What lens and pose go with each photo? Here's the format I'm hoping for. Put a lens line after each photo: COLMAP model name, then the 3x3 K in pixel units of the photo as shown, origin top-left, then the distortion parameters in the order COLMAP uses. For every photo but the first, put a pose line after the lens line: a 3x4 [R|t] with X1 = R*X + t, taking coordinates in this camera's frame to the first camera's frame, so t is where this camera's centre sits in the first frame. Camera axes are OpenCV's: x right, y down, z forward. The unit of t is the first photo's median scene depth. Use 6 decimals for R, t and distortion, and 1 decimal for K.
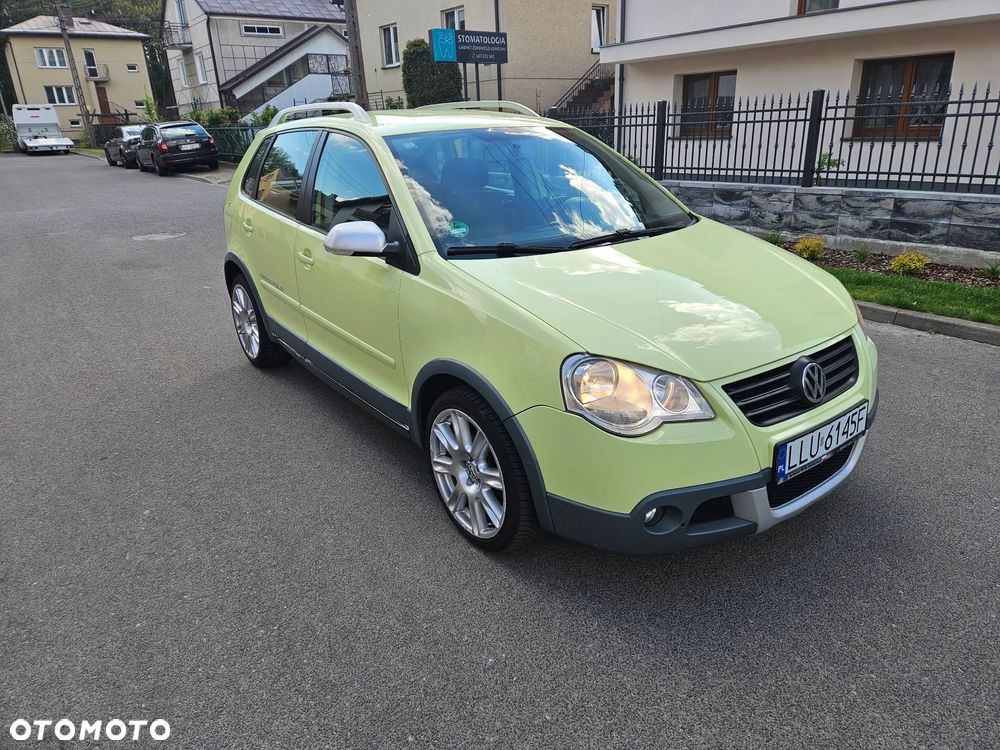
lens RADIAL K [[667.2, 0, 504.3], [0, 667.2, 371.0], [0, 0, 1]] dist [0.077078, -0.070067]
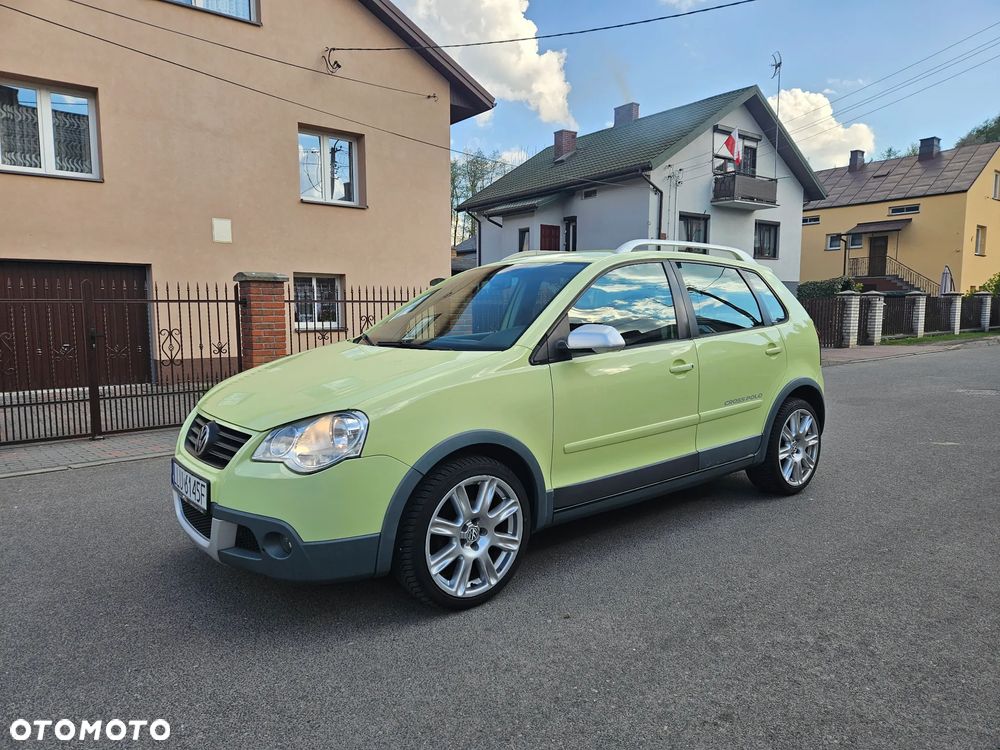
lens RADIAL K [[661.1, 0, 500.2], [0, 661.1, 386.5], [0, 0, 1]] dist [0.081405, -0.074946]
pose [[0.026778, 0.152105, -0.988001, 0.521456], [-0.348650, 0.927715, 0.133375, -0.135296], [0.936870, 0.340895, 0.077874, 0.424052]]
